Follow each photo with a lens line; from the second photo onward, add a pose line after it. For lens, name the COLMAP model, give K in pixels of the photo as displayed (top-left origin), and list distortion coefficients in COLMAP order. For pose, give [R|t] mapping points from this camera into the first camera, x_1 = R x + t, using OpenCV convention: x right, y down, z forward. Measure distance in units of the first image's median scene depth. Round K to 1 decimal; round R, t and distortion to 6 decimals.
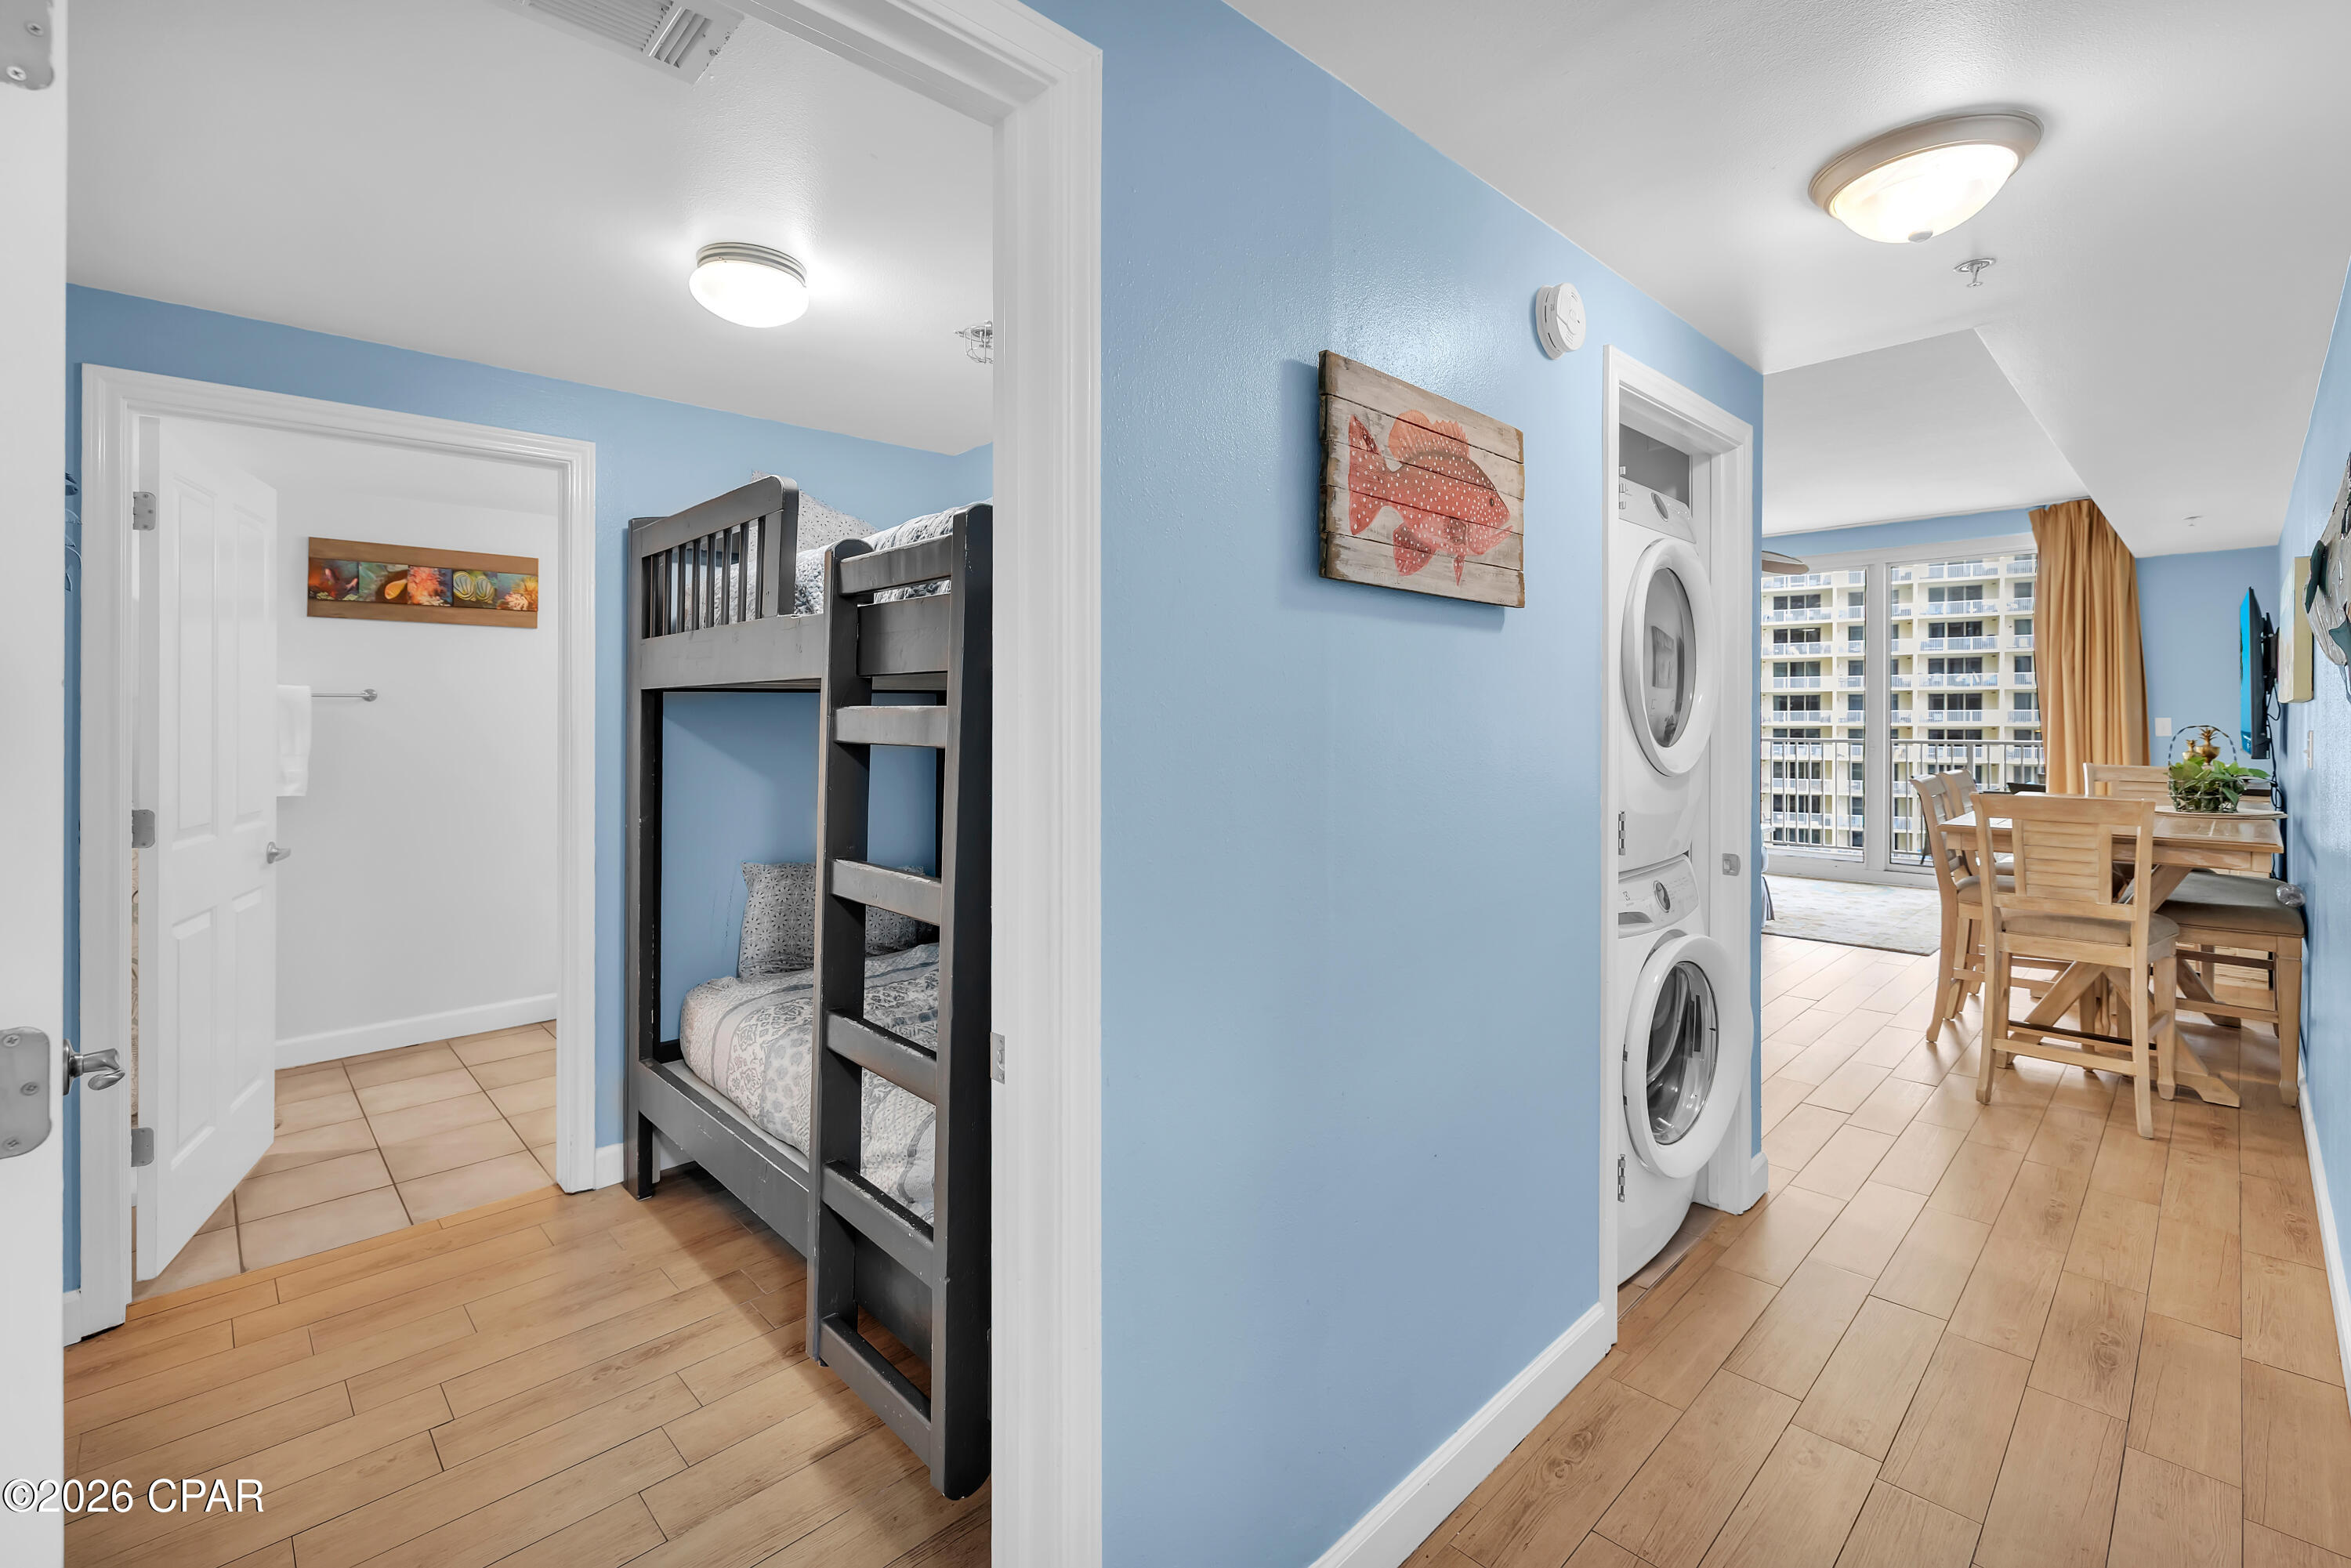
lens RADIAL K [[1026.0, 0, 1179.8], [0, 1026.0, 715.3], [0, 0, 1]] dist [-0.001191, -0.000298]
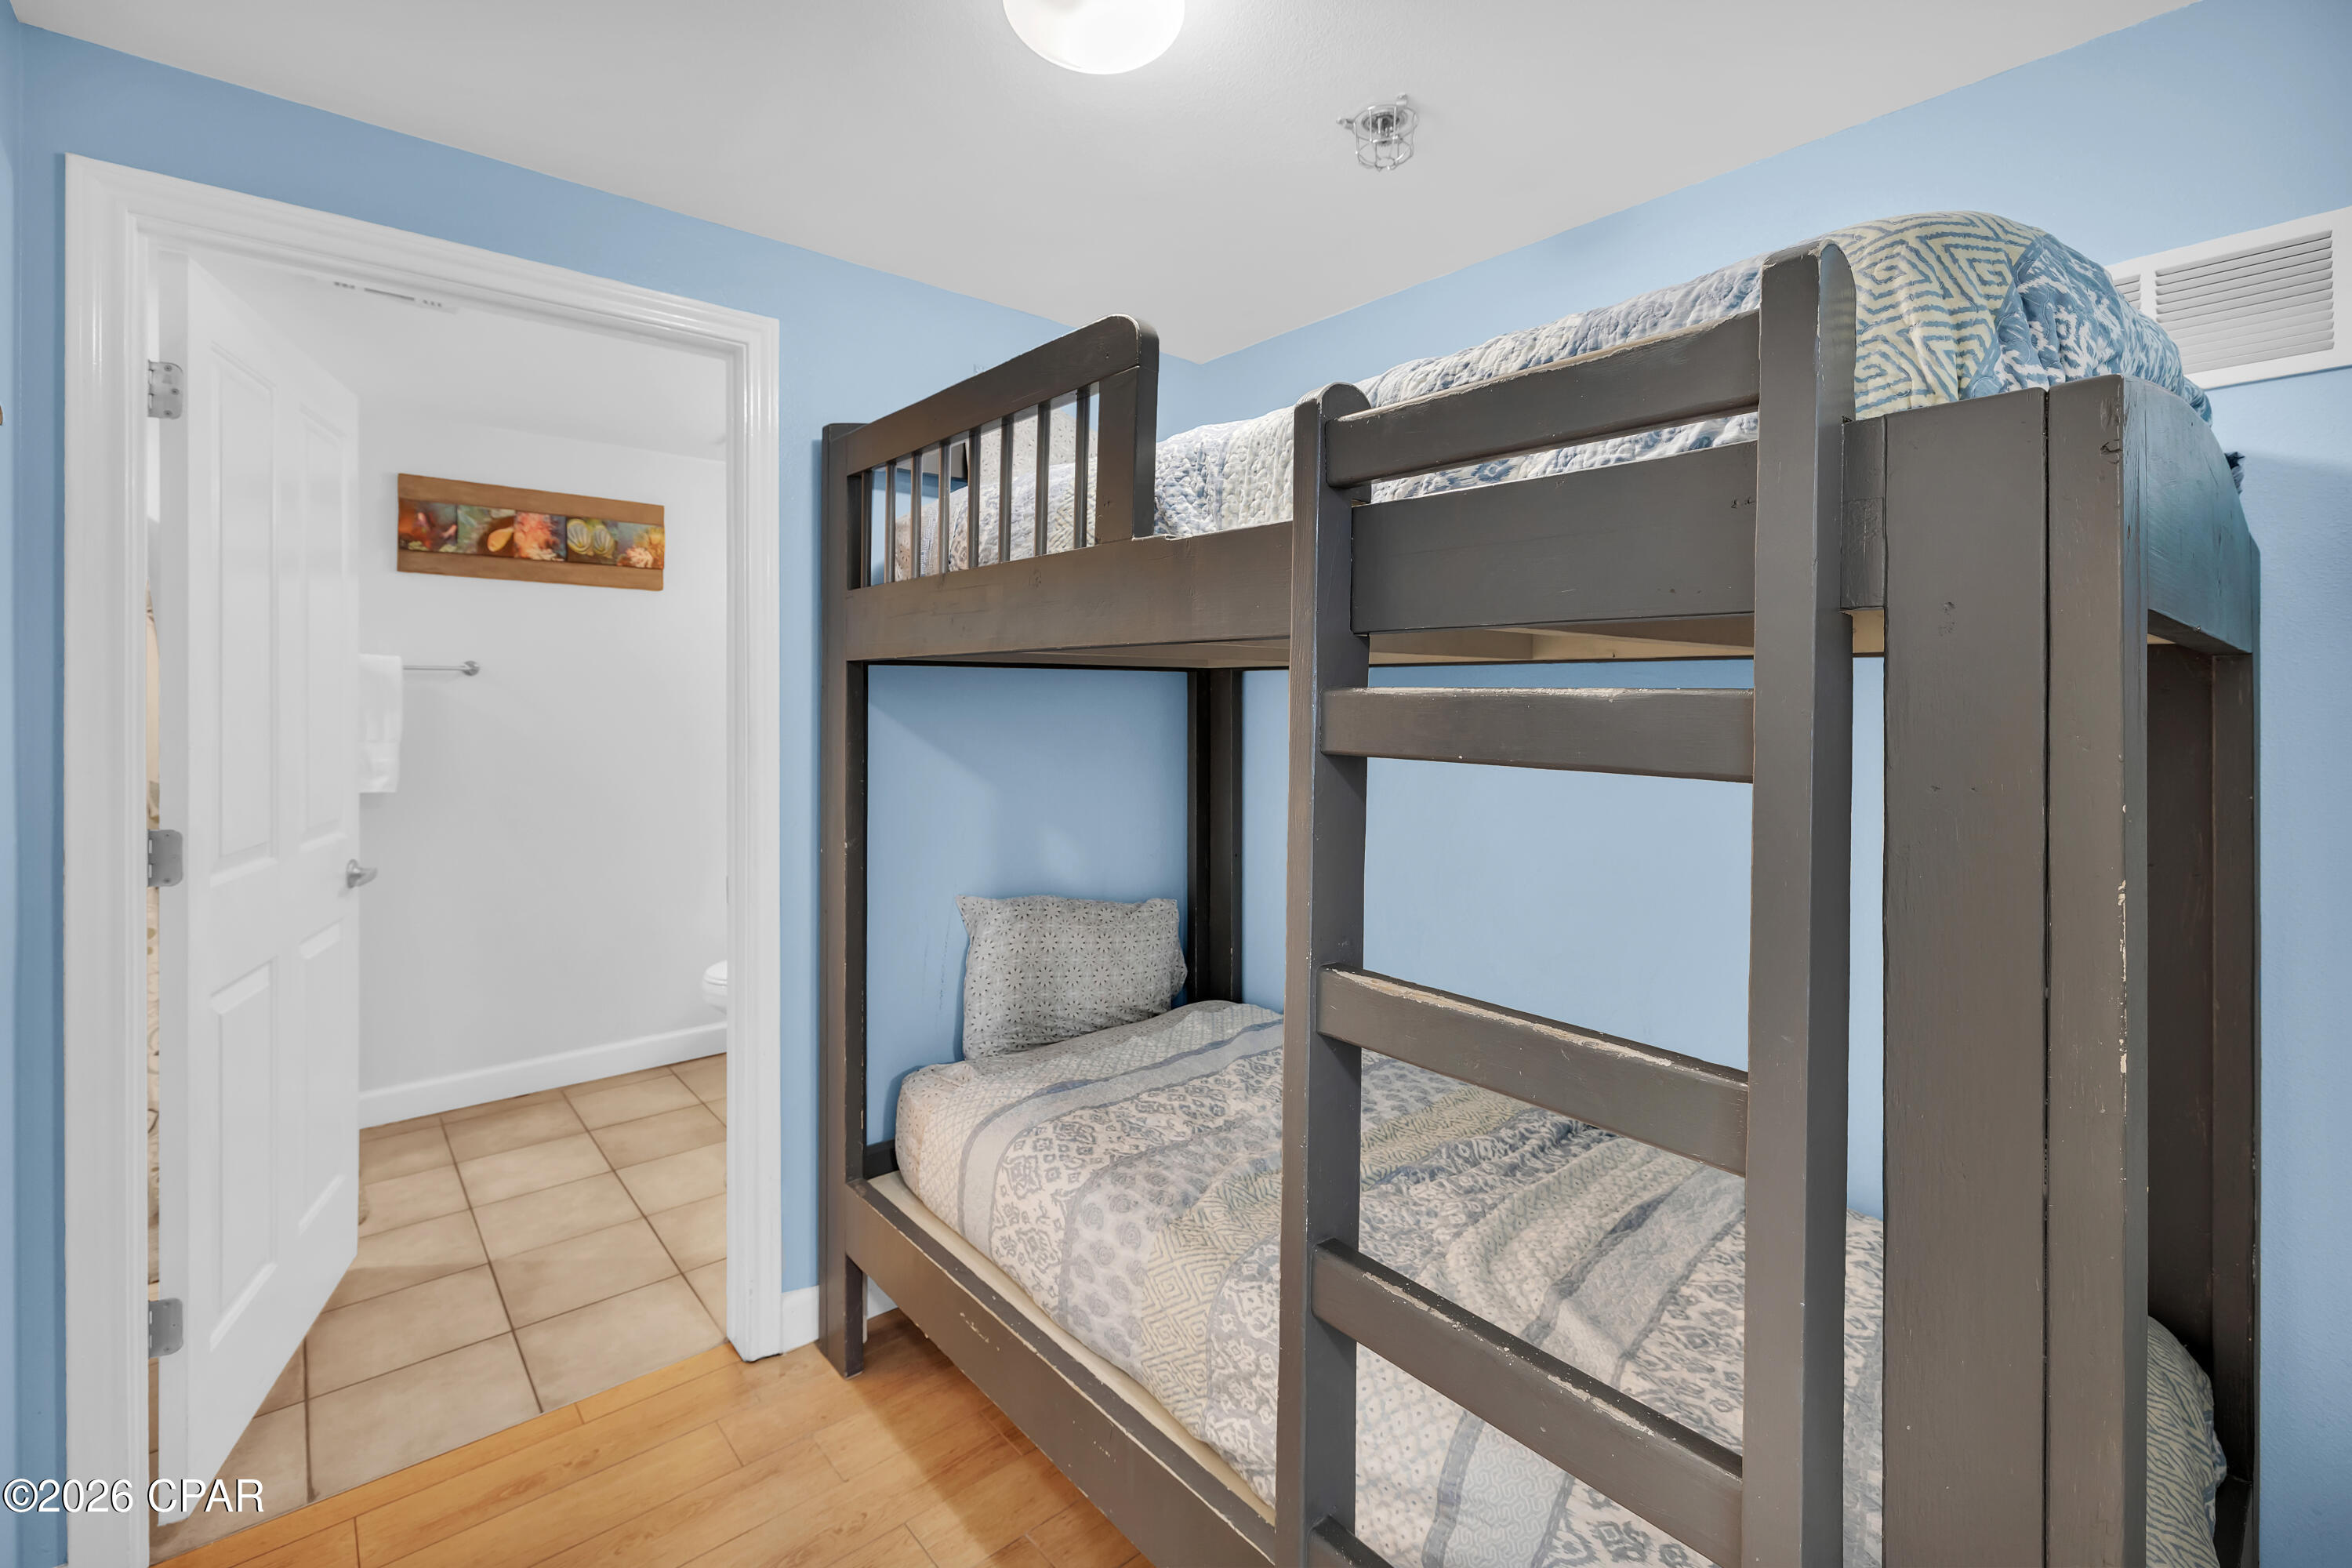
lens RADIAL K [[1024.1, 0, 1183.4], [0, 1024.1, 718.8], [0, 0, 1]] dist [-0.002607, -0.000509]
pose [[0.998641, 0.011554, -0.050823, -0.184317], [-0.010615, 0.999769, 0.018697, -0.000699], [0.051027, -0.018132, 0.998533, 0.217874]]
